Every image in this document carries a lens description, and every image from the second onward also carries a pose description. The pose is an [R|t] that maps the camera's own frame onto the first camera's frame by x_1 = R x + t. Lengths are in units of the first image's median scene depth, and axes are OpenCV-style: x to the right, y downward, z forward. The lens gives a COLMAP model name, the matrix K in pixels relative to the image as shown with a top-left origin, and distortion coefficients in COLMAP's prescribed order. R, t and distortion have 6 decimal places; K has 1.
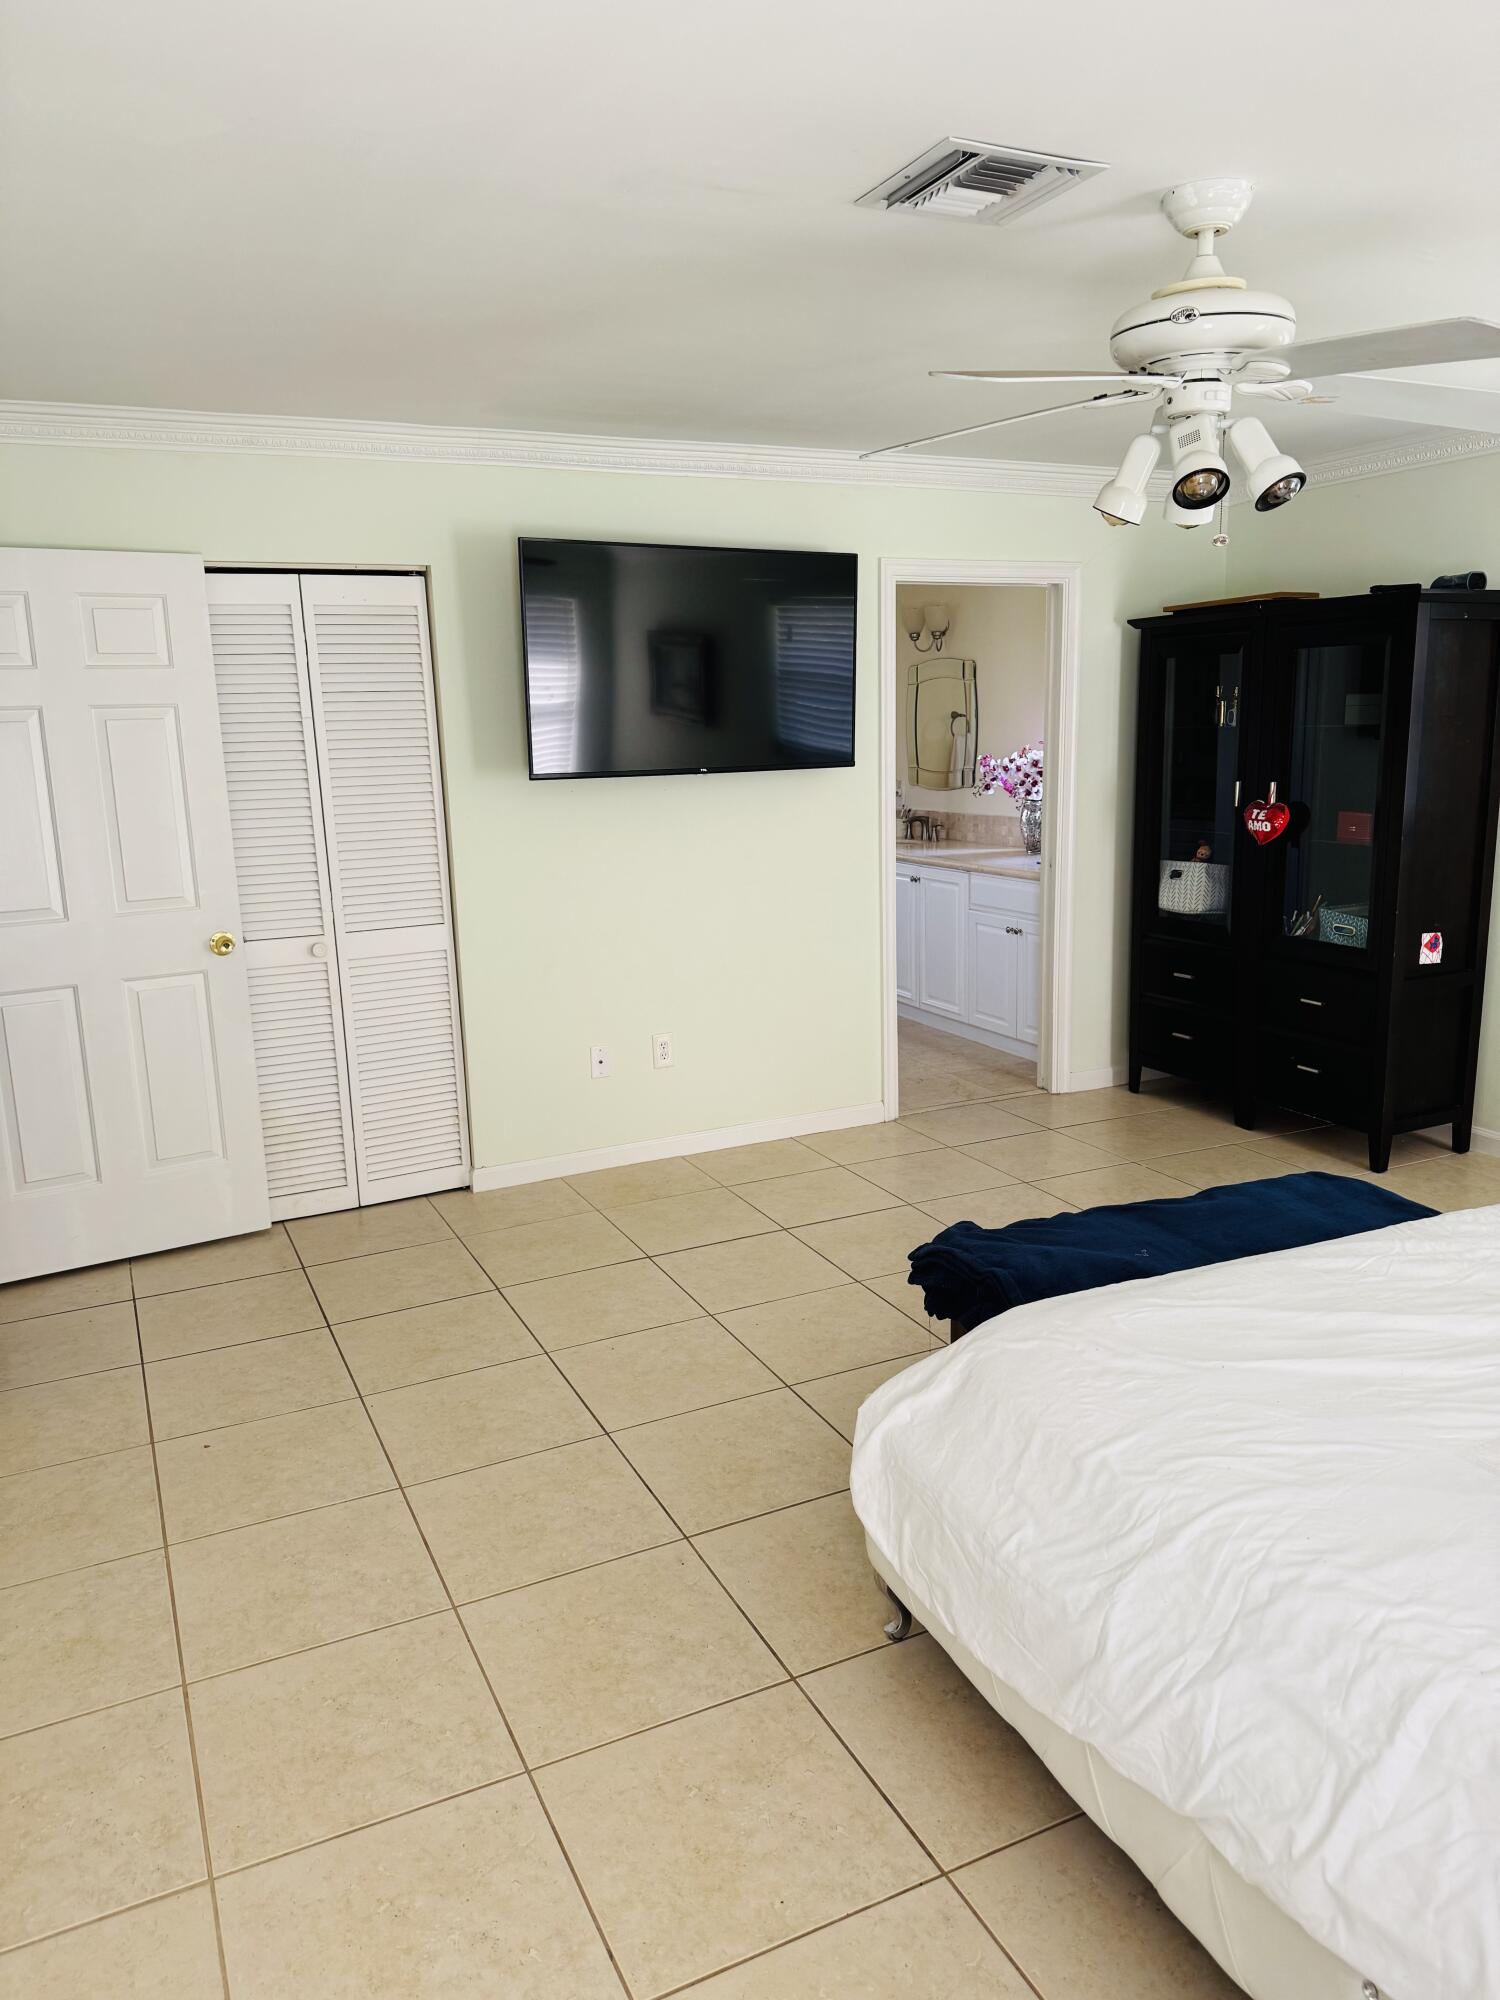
lens RADIAL K [[1345.3, 0, 750.0], [0, 1345.3, 1000.0], [0, 0, 1]] dist [0.031114, -0.001491]
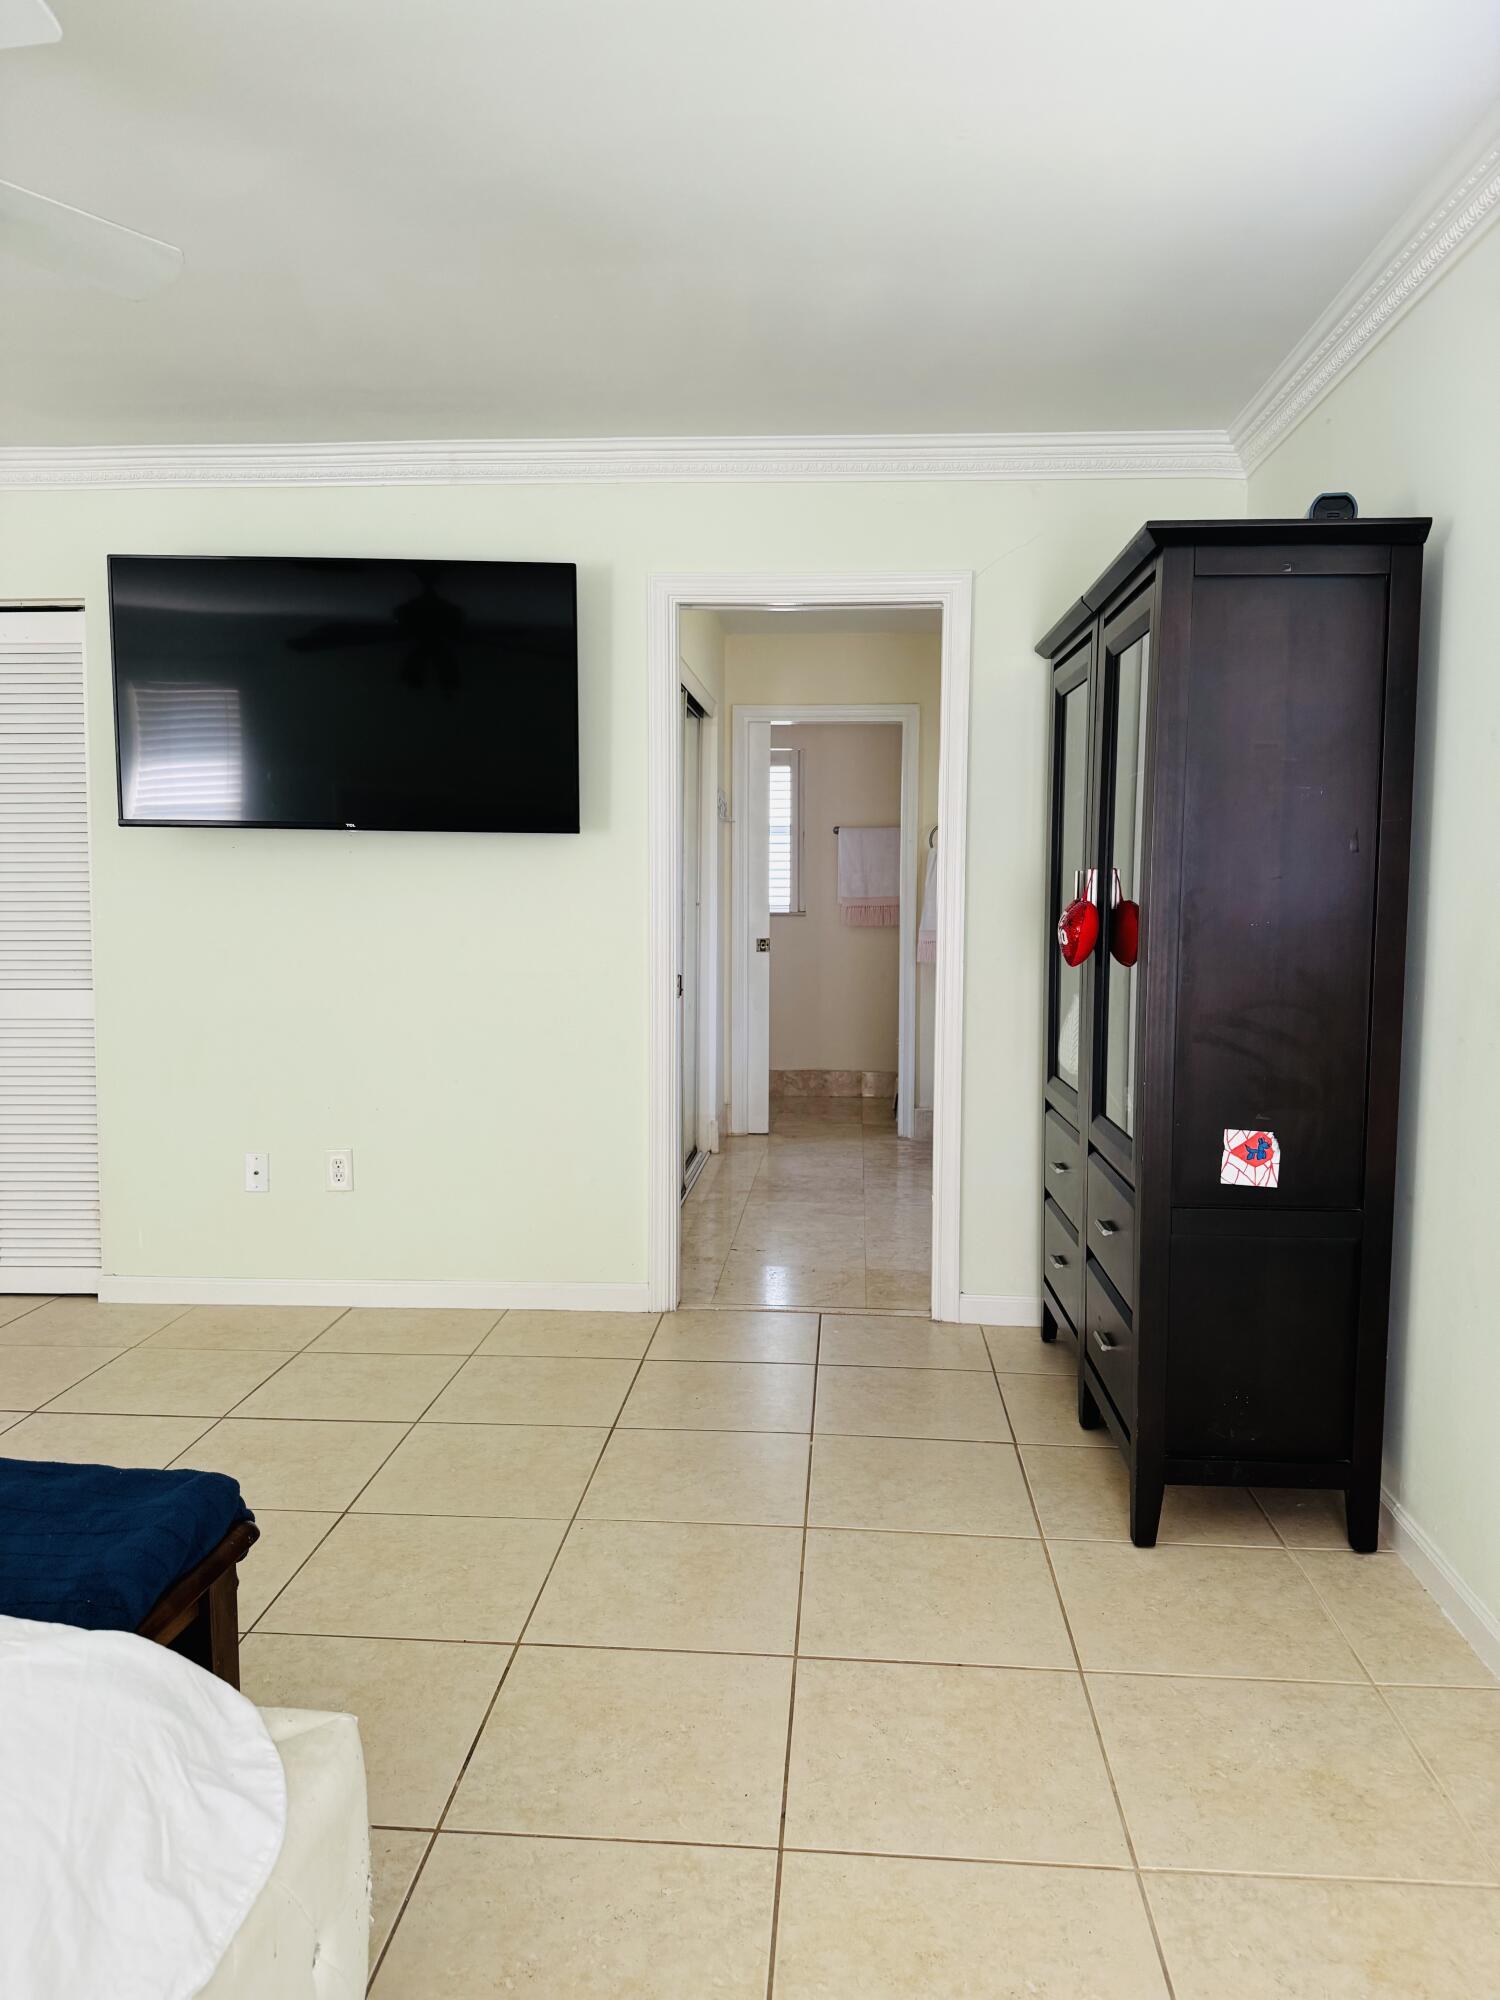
lens RADIAL K [[1359.0, 0, 778.3], [0, 1359.0, 996.1], [0, 0, 1]] dist [0.058347, -0.119694]
pose [[0.875763, 0.069448, -0.477720, 0.592890], [-0.122369, 0.989213, -0.080523, -0.034951], [0.466974, 0.128977, 0.874814, 0.414745]]
